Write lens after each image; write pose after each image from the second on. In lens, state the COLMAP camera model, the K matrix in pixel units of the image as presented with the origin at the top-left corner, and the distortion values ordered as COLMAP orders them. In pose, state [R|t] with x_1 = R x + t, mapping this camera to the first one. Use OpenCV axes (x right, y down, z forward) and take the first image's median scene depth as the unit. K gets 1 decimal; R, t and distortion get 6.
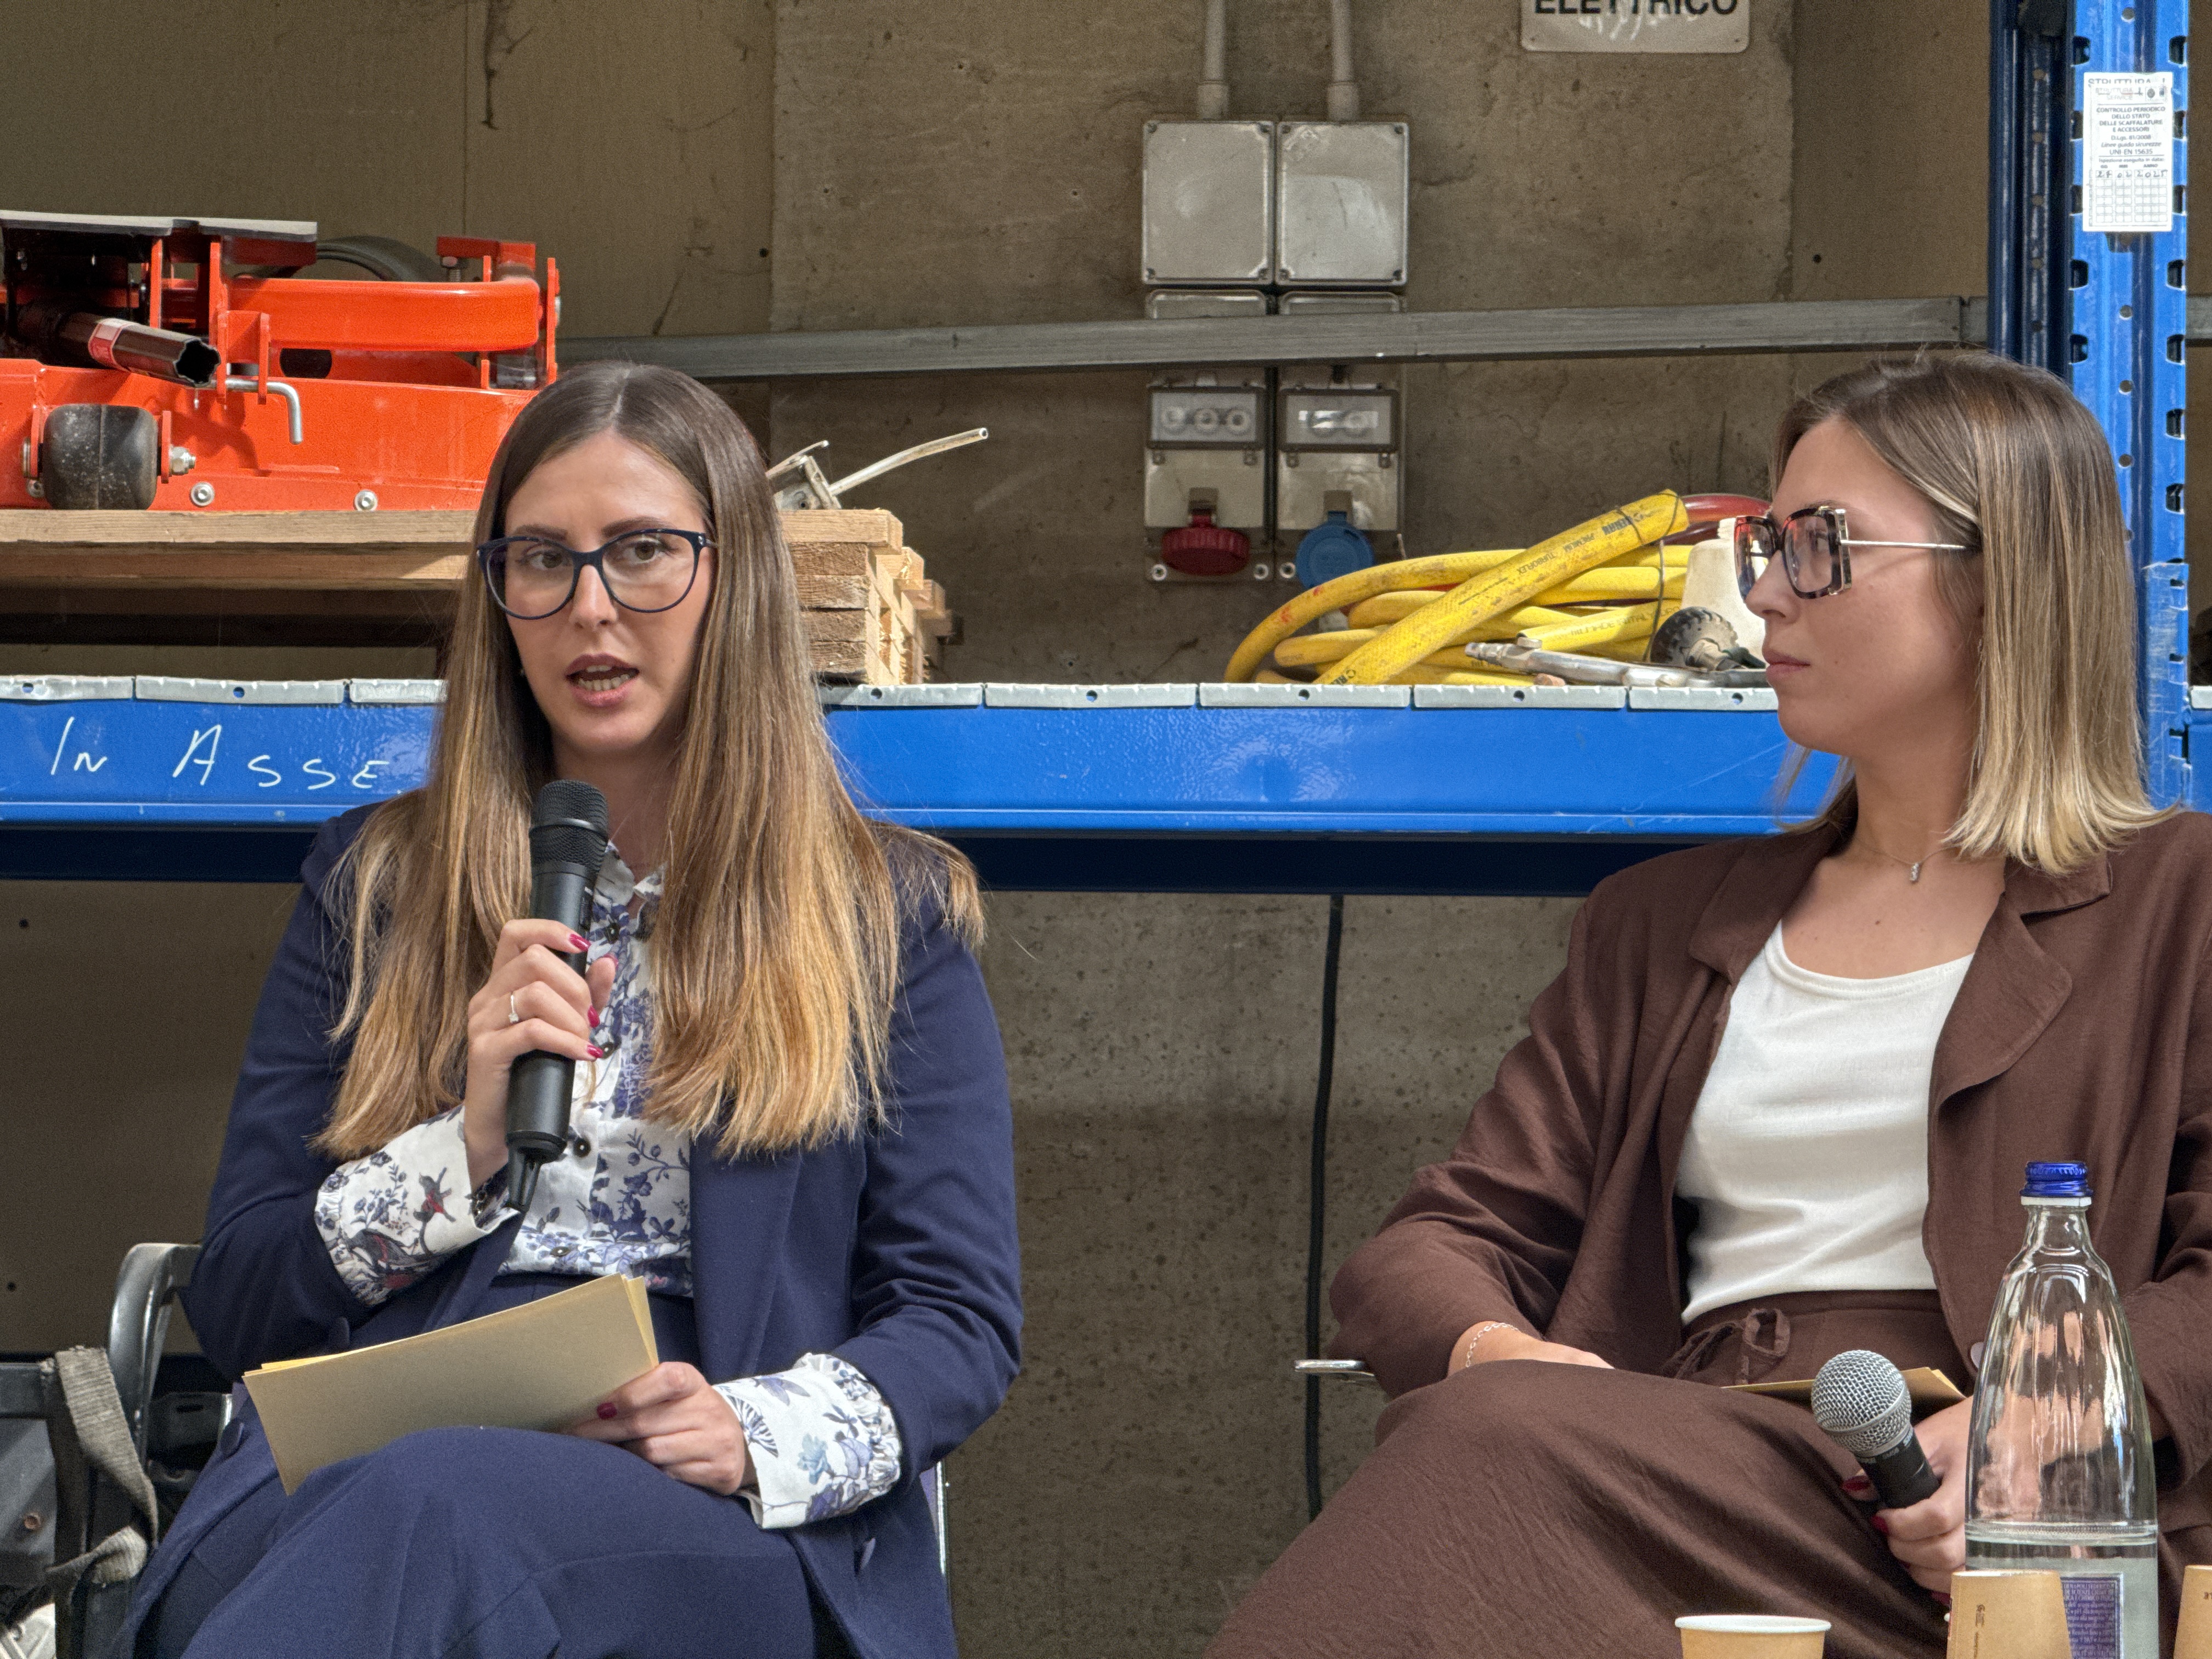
lens RADIAL K [[7830.3, 0, 1106.0], [0, 7830.3, 829.5], [0, 0, 1]] dist [0.268710, -0.790323]
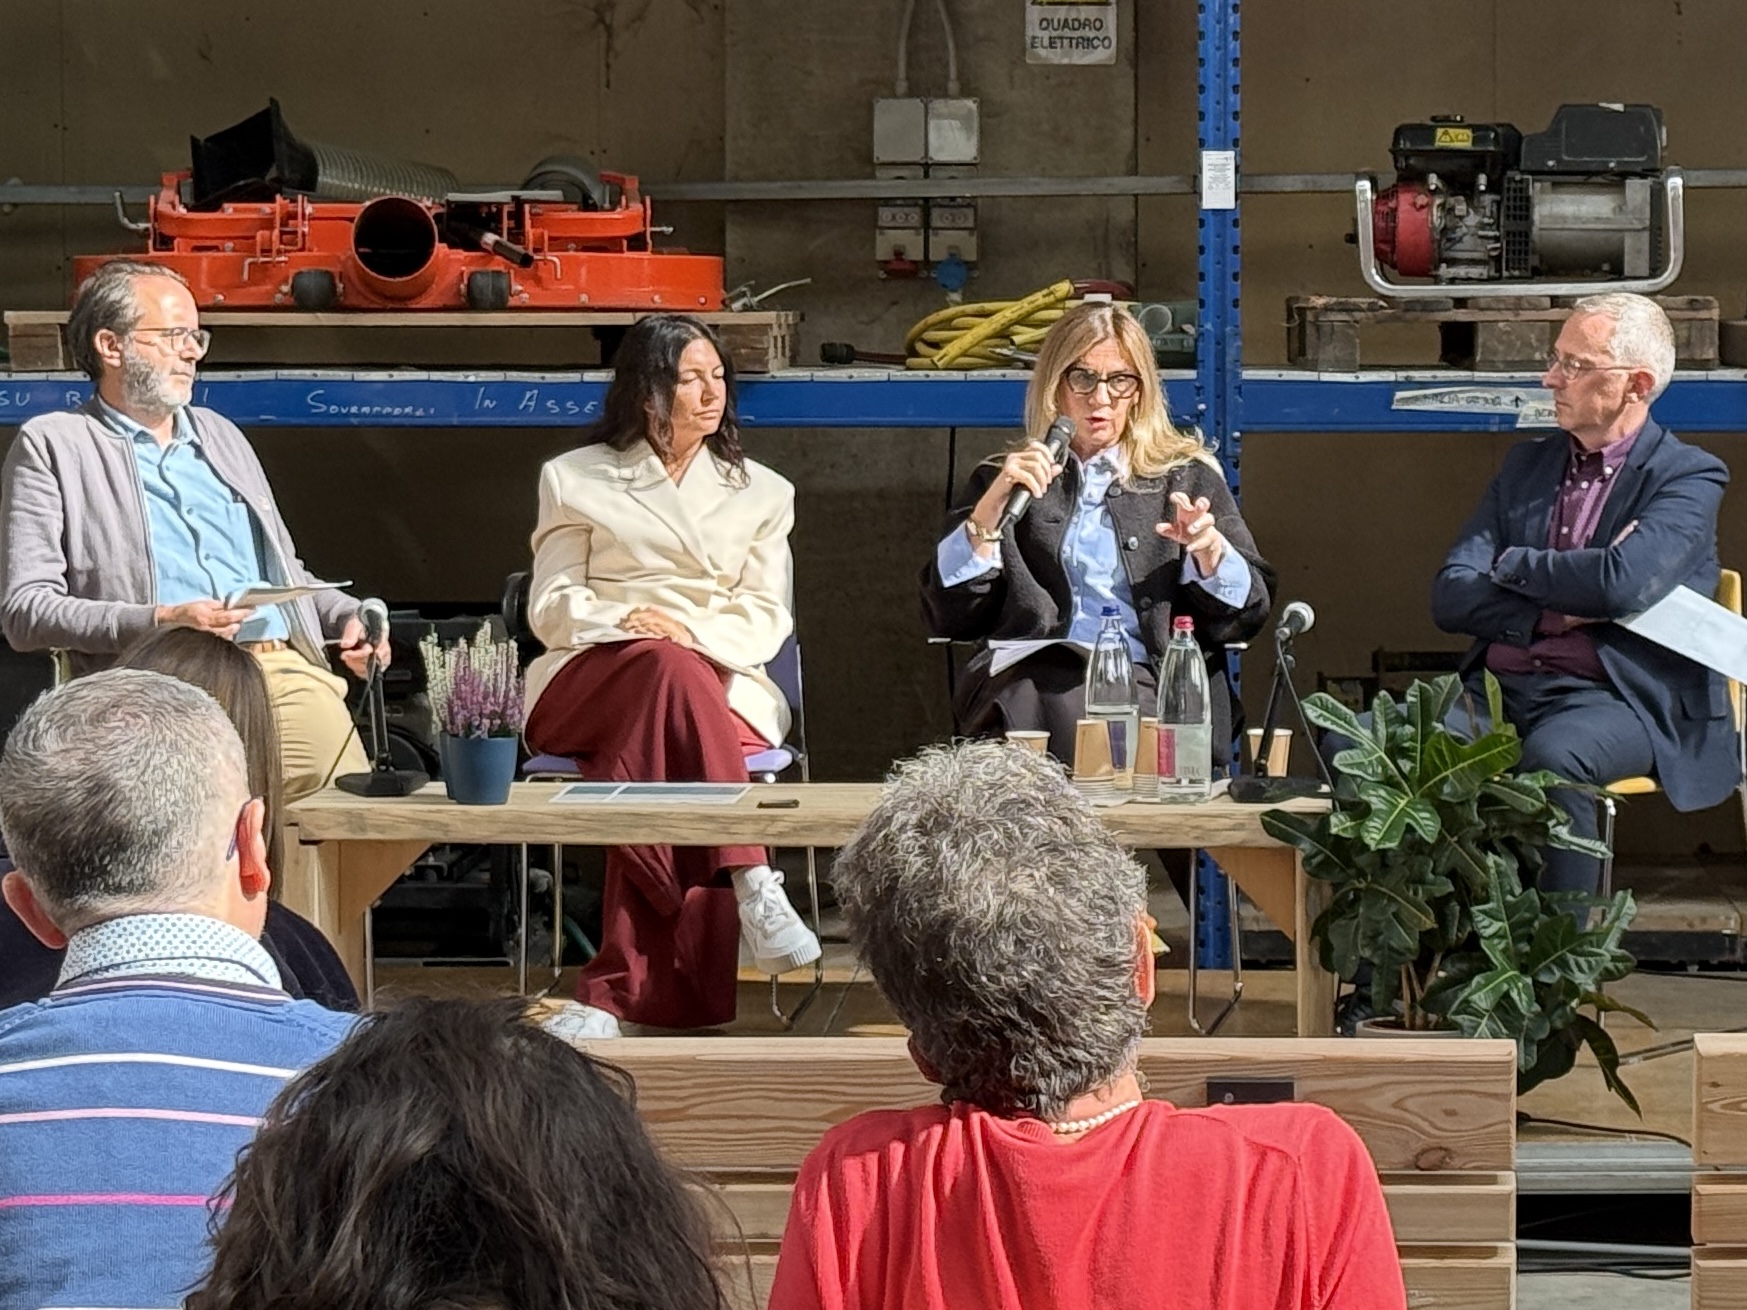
lens RADIAL K [[5574.2, 0, 1052.5], [0, 5574.2, 652.4], [0, 0, 1]] dist [-0.073396, 2.271401]
pose [[0.999644, -0.013456, 0.023055, 0.021210], [0.010725, 0.993338, 0.114741, -0.134925], [-0.024446, -0.114453, 0.993128, -0.901037]]
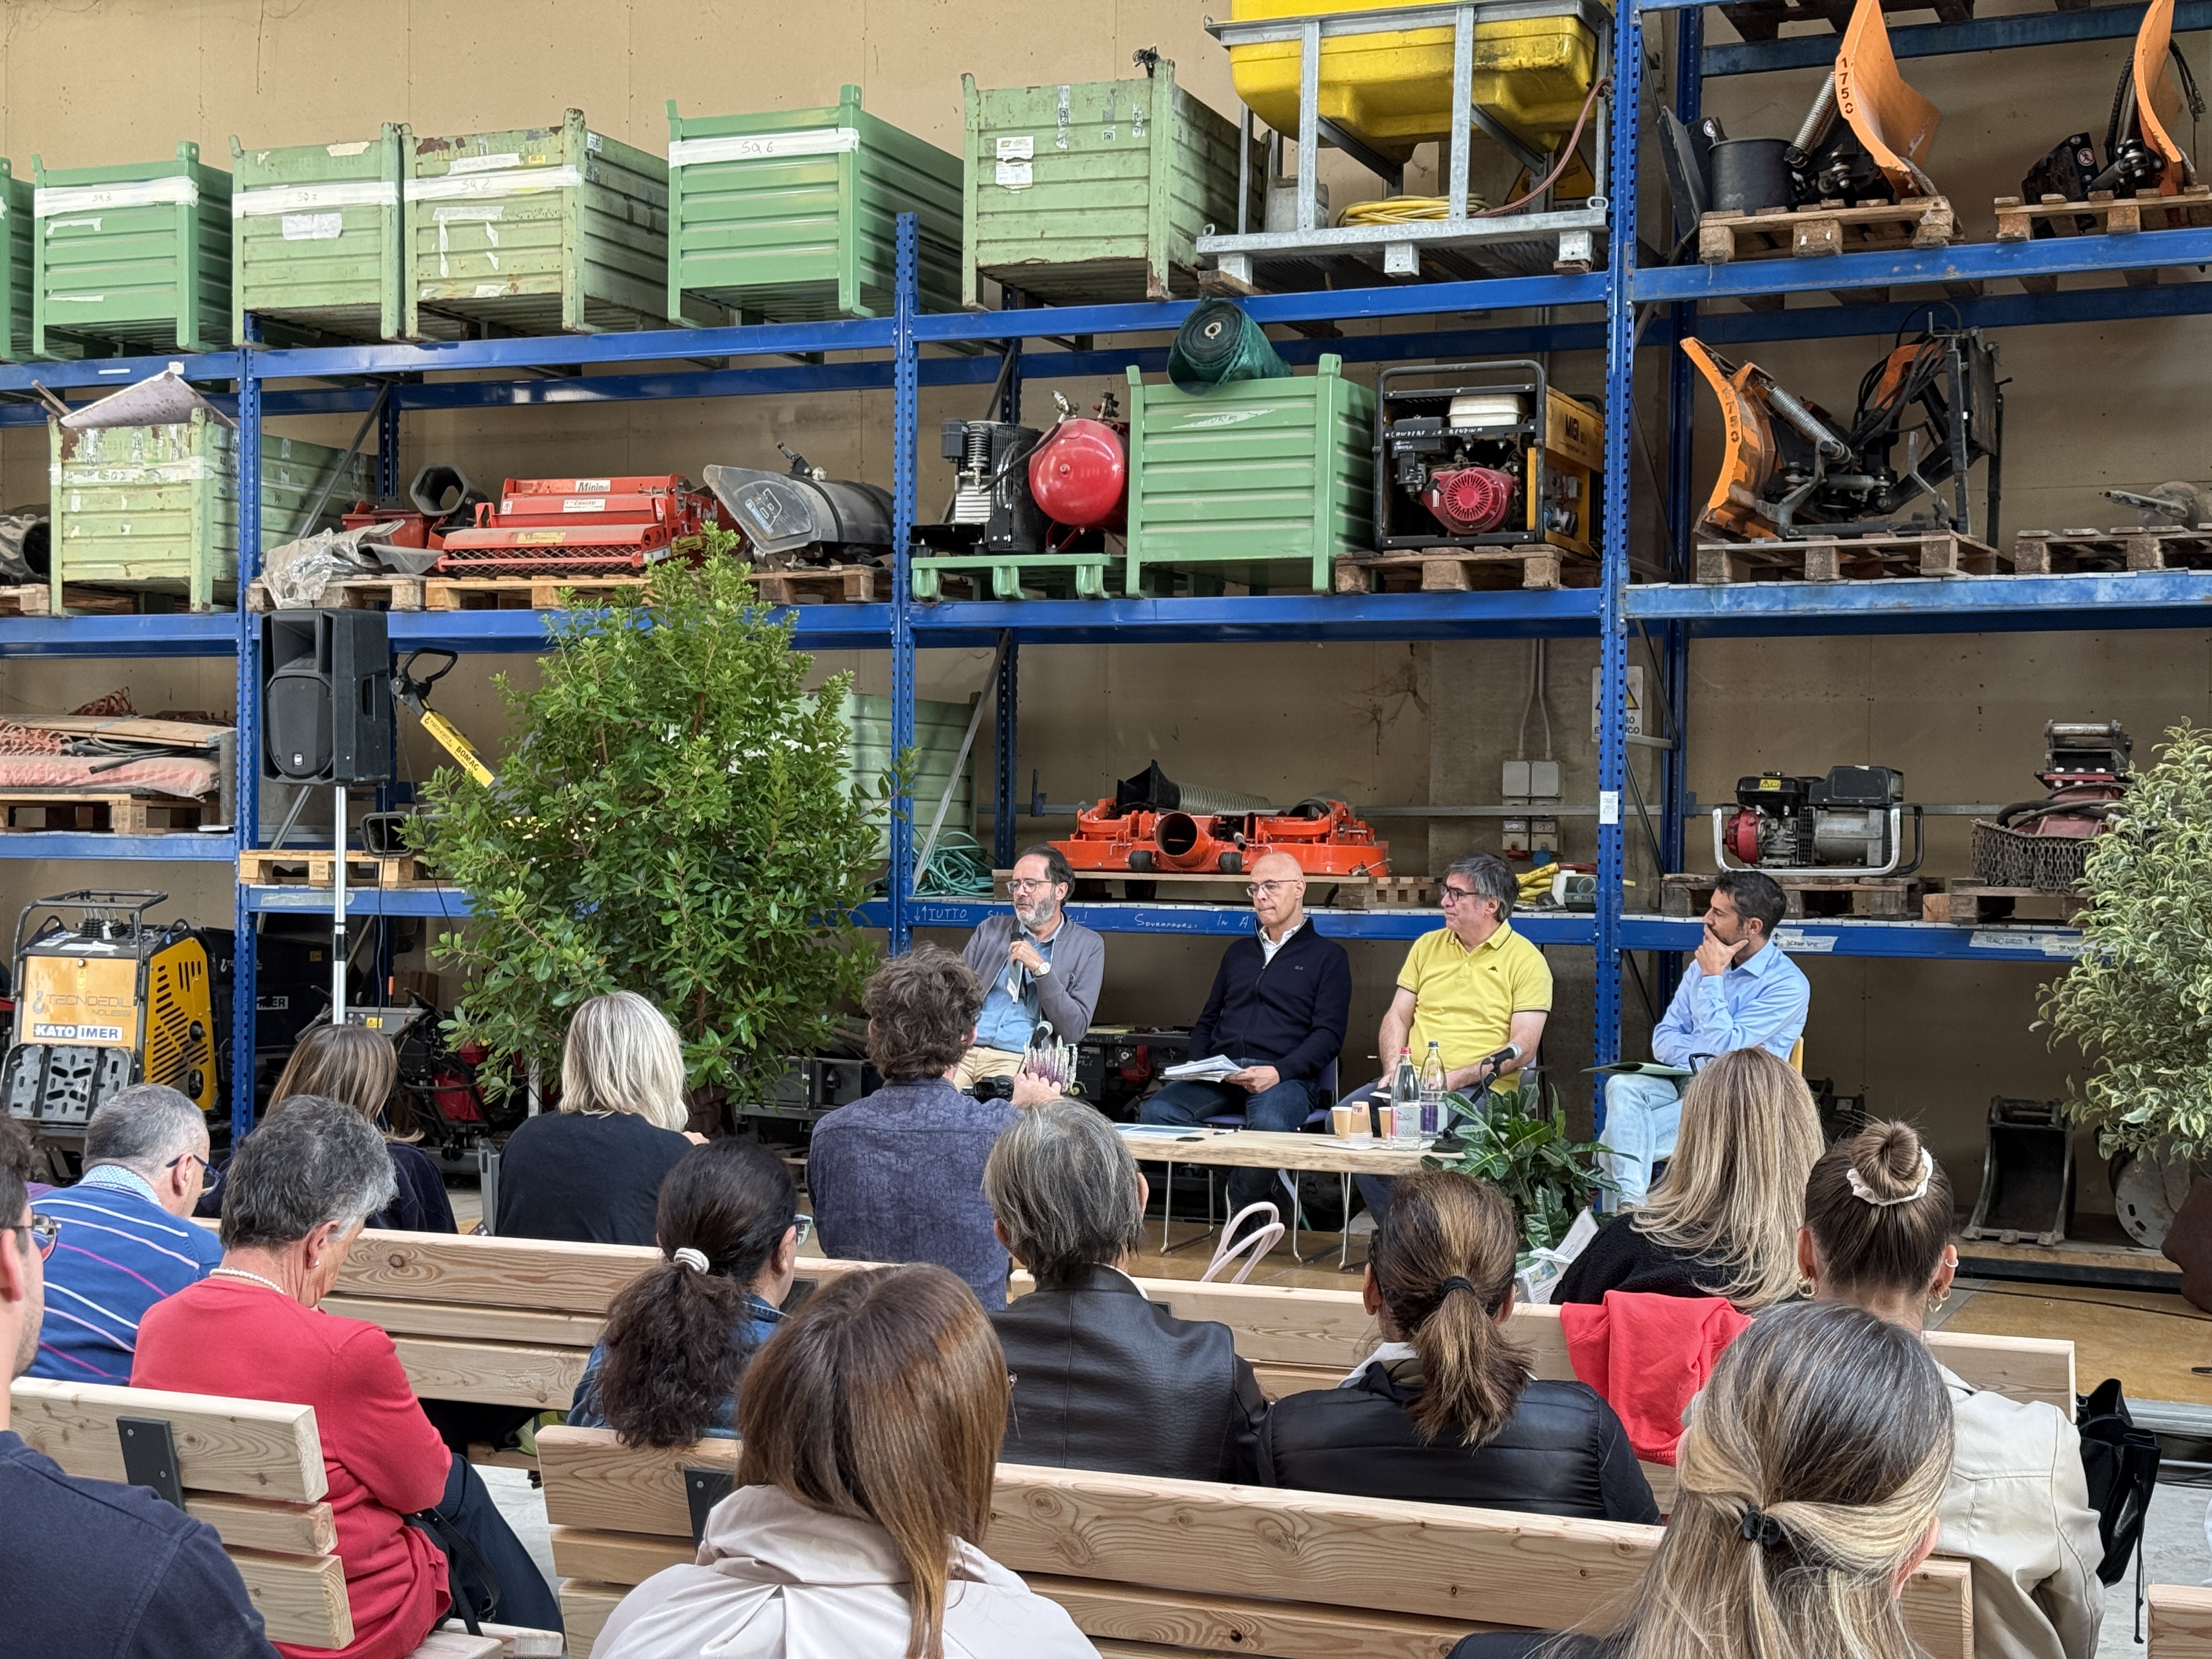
lens RADIAL K [[3112.5, 0, 1062.4], [0, 3112.5, 830.2], [0, 0, 1]] dist [0.093247, -0.001313]
pose [[0.934796, 0.001139, -0.355182, 0.467265], [0.012326, 0.999288, 0.035645, -0.134579], [0.354970, -0.037699, 0.934117, -0.891733]]
